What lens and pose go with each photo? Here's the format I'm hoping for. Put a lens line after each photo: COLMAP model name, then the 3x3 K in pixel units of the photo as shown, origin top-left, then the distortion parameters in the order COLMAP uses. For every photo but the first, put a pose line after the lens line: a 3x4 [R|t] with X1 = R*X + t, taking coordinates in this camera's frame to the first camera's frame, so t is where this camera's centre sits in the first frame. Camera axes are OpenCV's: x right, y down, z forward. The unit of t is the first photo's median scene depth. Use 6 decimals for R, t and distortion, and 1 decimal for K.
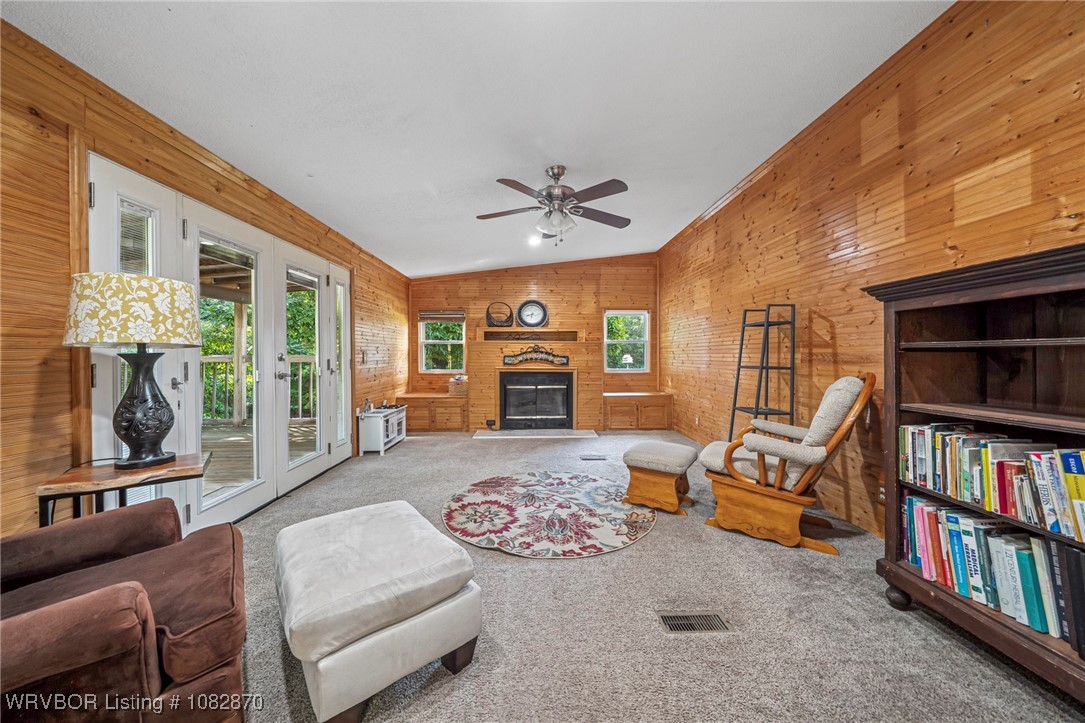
lens RADIAL K [[378.0, 0, 542.2], [0, 378.0, 359.0], [0, 0, 1]] dist [-0.004847, -0.000116]
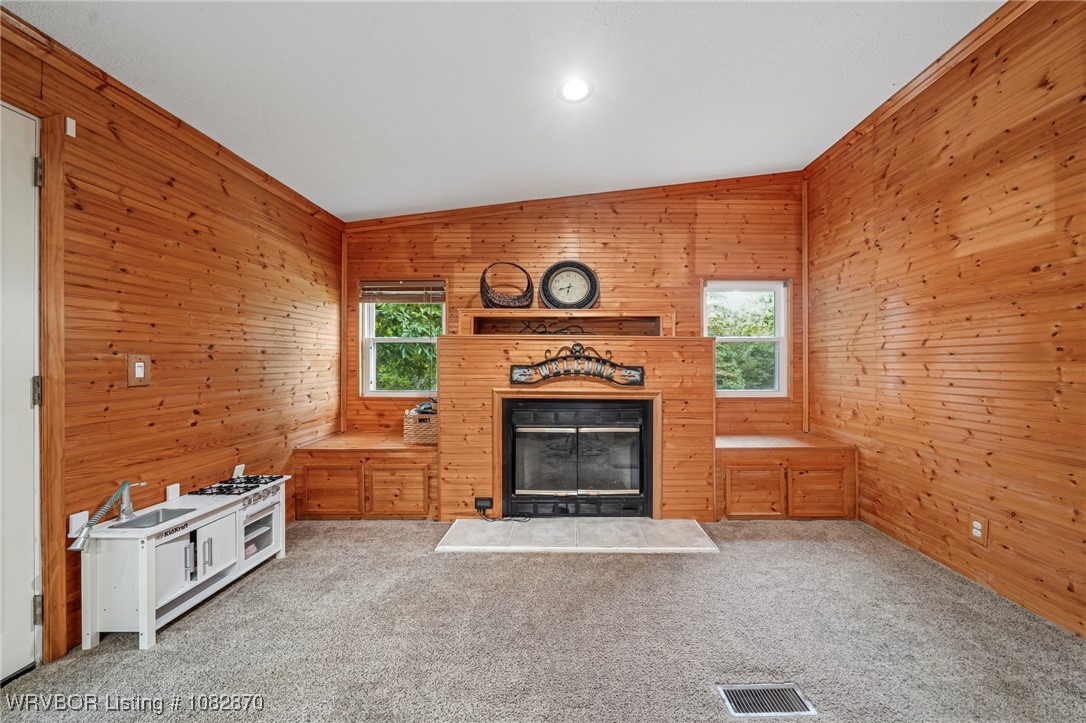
lens RADIAL K [[397.8, 0, 571.7], [0, 397.8, 360.0], [0, 0, 1]] dist [-0.004469, -0.000265]
pose [[0.999858, 0.002291, -0.016720, -0.025789], [-0.002570, 0.999858, -0.016673, -0.013094], [0.016680, 0.016713, 0.999721, 0.863488]]
